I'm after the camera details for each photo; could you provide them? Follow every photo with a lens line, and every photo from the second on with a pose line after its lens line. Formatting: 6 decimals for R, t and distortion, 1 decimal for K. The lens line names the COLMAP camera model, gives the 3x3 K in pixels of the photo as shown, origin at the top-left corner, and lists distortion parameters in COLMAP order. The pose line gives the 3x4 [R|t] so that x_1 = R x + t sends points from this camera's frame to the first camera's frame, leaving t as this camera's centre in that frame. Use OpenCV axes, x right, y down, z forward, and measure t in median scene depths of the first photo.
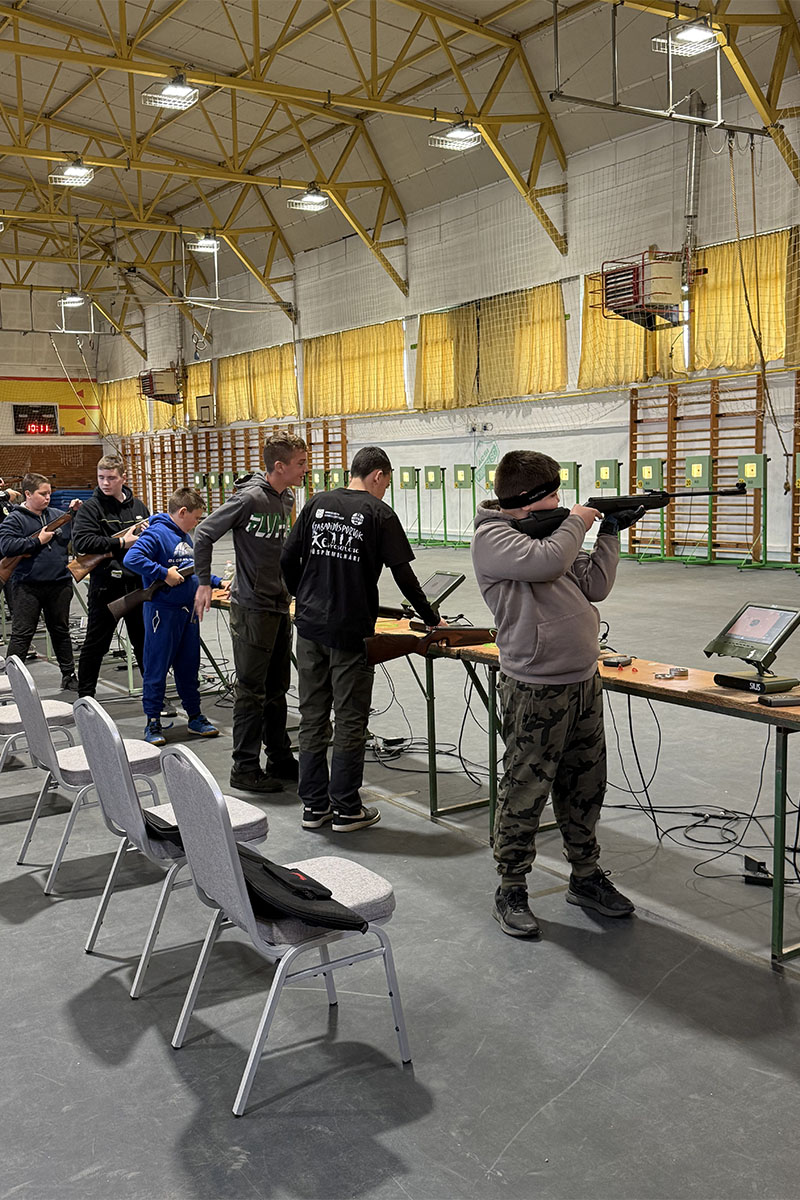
lens RADIAL K [[1255.9, 0, 415.4], [0, 1255.9, 610.5], [0, 0, 1]] dist [0.080672, 0.000000]
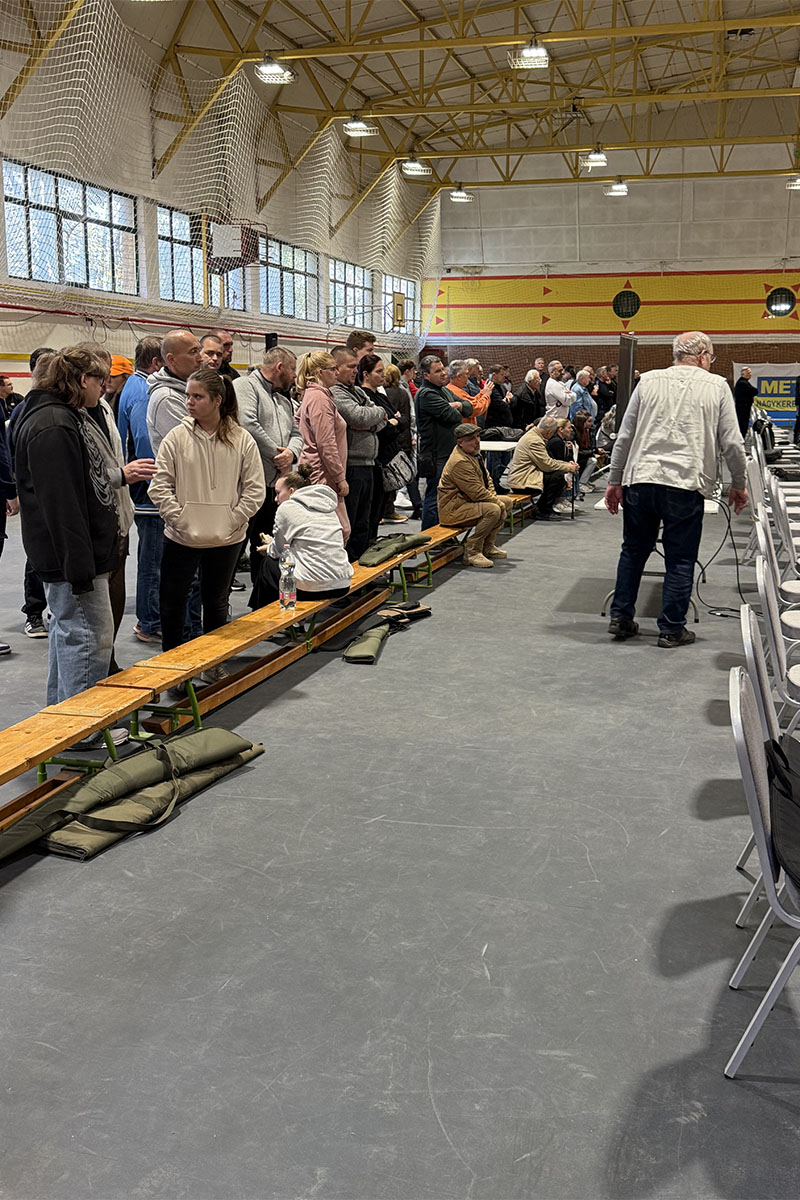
lens RADIAL K [[1255.9, 0, 434.8], [0, 1255.9, 608.9], [0, 0, 1]] dist [0.080672, 0.000000]
pose [[0.656856, 0.166686, -0.735361, 0.352042], [-0.108765, 0.986005, 0.126346, -0.032991], [0.746130, -0.003010, 0.665793, 0.229876]]
